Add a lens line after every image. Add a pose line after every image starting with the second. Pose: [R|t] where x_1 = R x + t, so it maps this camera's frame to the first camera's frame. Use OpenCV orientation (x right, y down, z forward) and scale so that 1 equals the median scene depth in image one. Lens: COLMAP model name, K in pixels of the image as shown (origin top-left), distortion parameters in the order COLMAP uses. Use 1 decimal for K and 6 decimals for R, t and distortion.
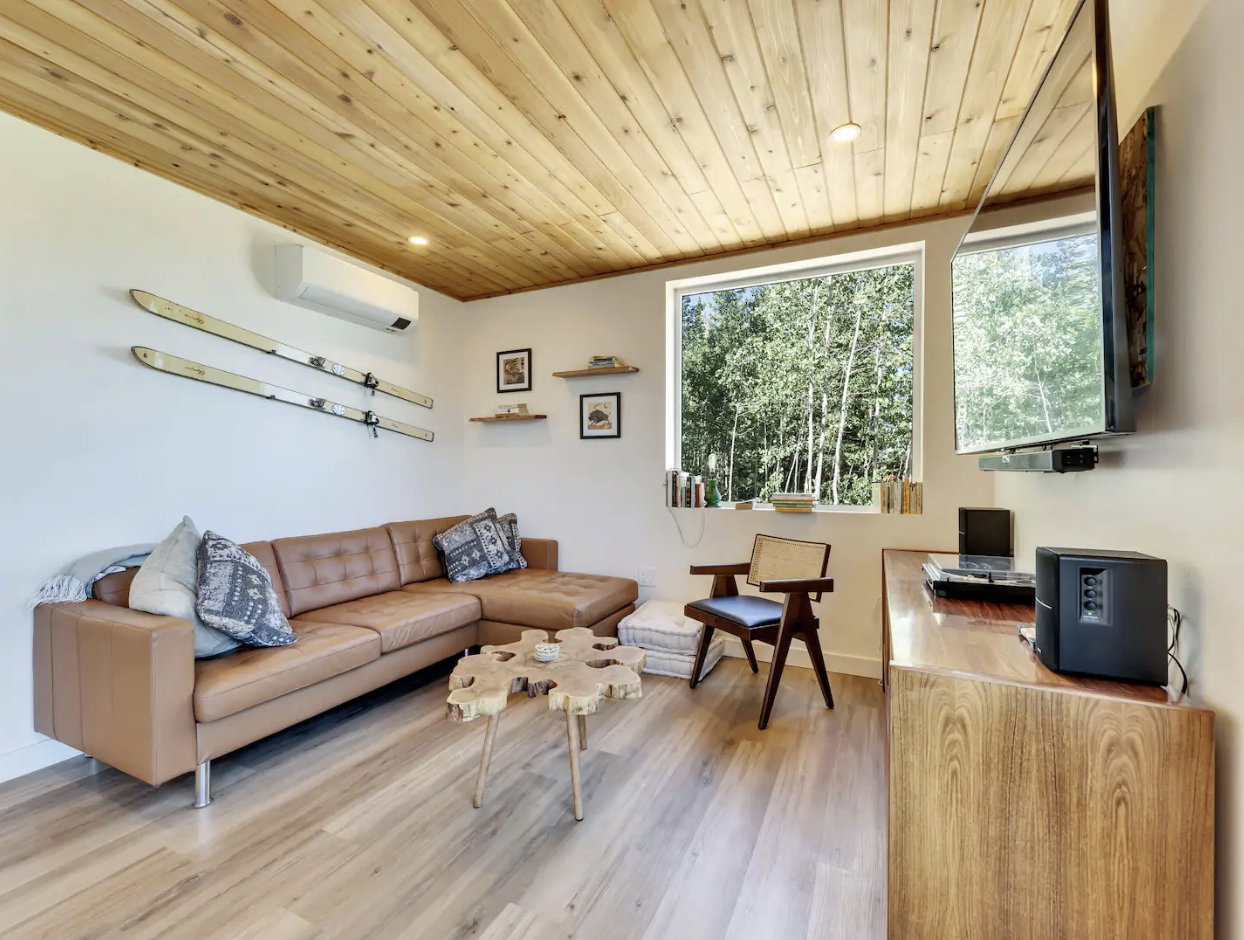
lens RADIAL K [[526.2, 0, 622.3], [0, 526.2, 472.1], [0, 0, 1]] dist [0.001298, -0.000162]
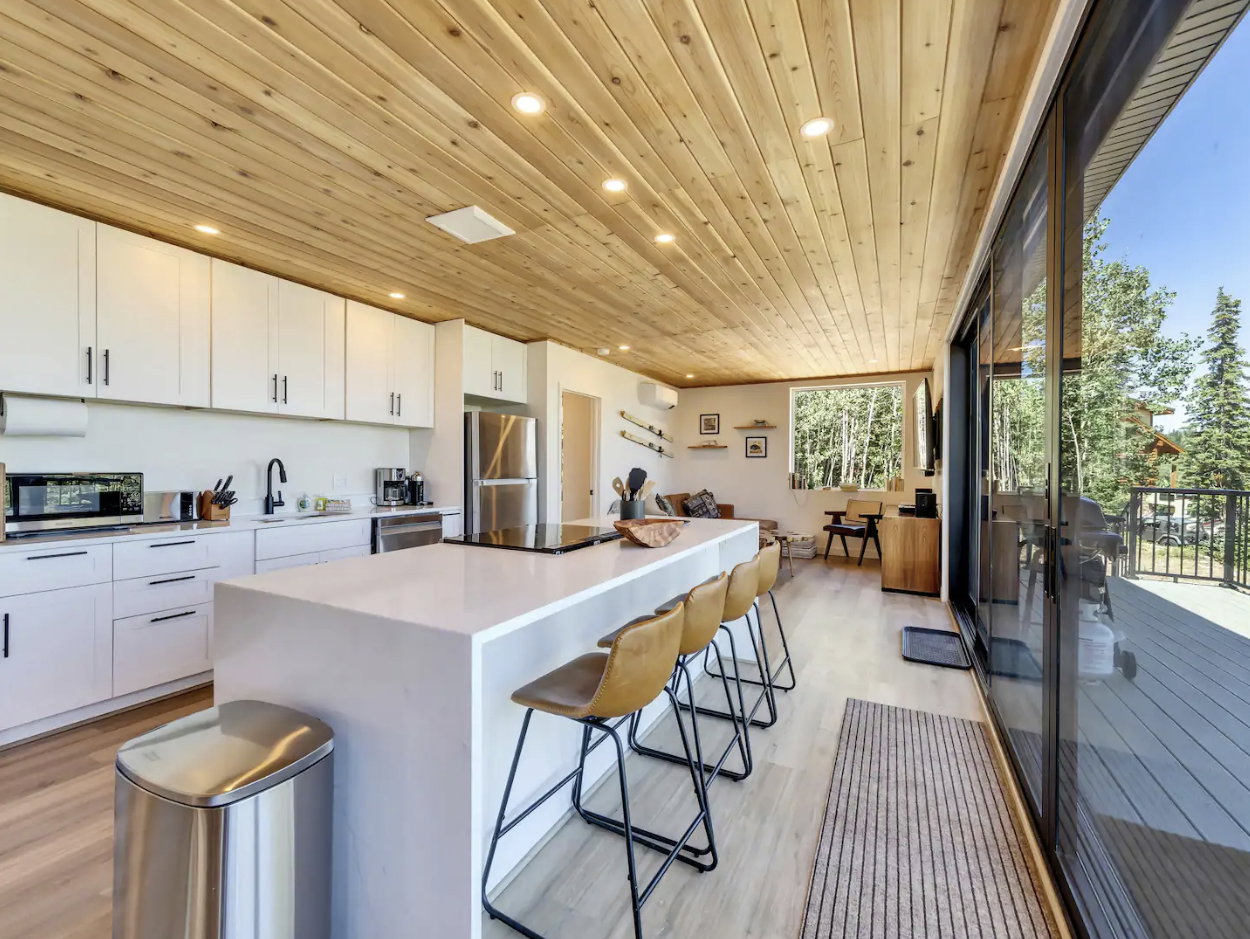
lens RADIAL K [[518.0, 0, 622.2], [0, 518.0, 469.8], [0, 0, 1]] dist [0.002398, -0.000063]
pose [[0.999131, 0.003183, -0.041550, -0.503804], [-0.003086, 0.999992, 0.002401, -0.016699], [0.041557, -0.002271, 0.999134, -1.157225]]
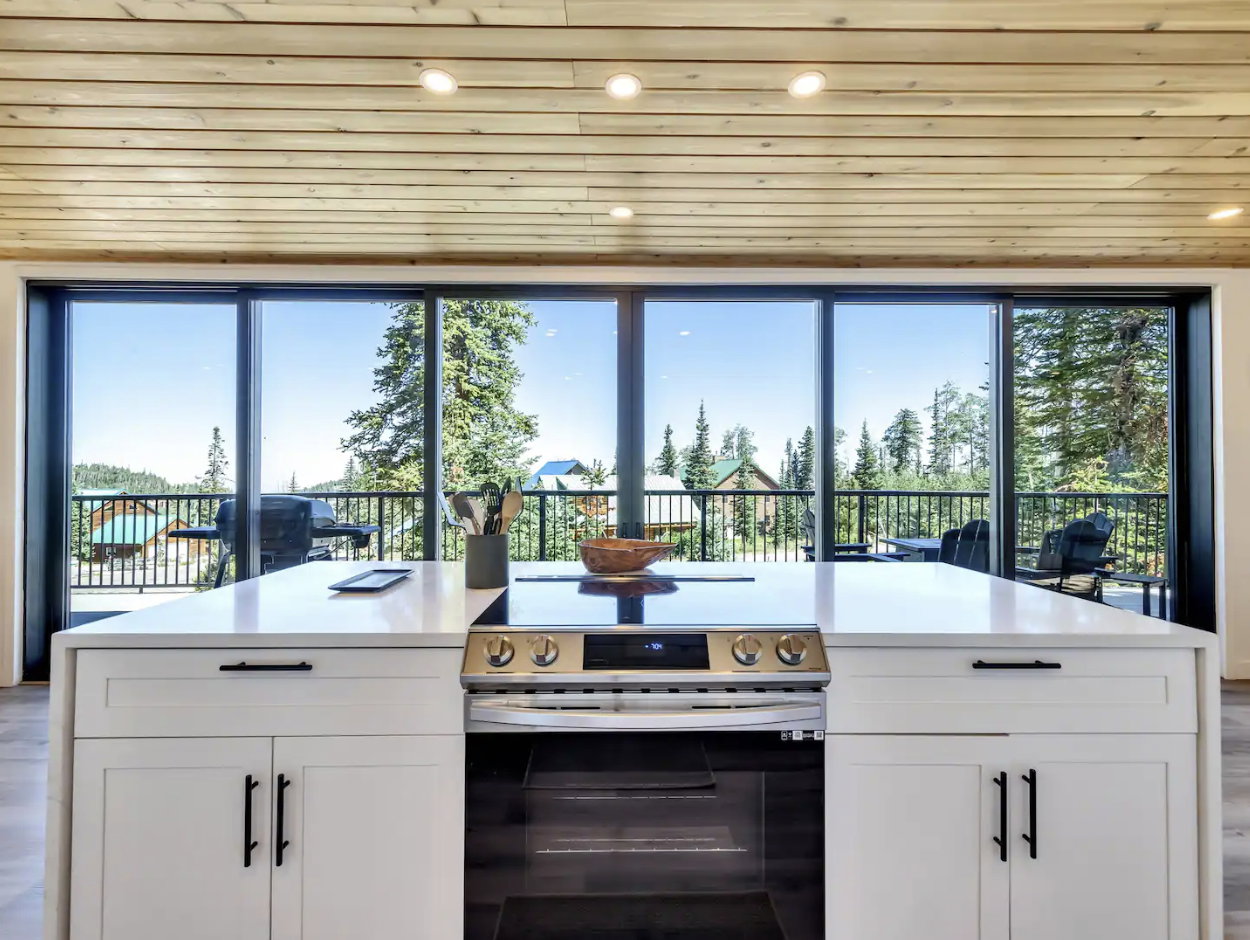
lens RADIAL K [[563.7, 0, 630.5], [0, 563.7, 472.5], [0, 0, 1]] dist [-0.001052, -0.000725]
pose [[-0.447236, 0.006310, 0.894394, -0.928718], [0.002194, 0.999980, -0.005957, -0.016068], [-0.894413, -0.000702, -0.447241, -0.245780]]
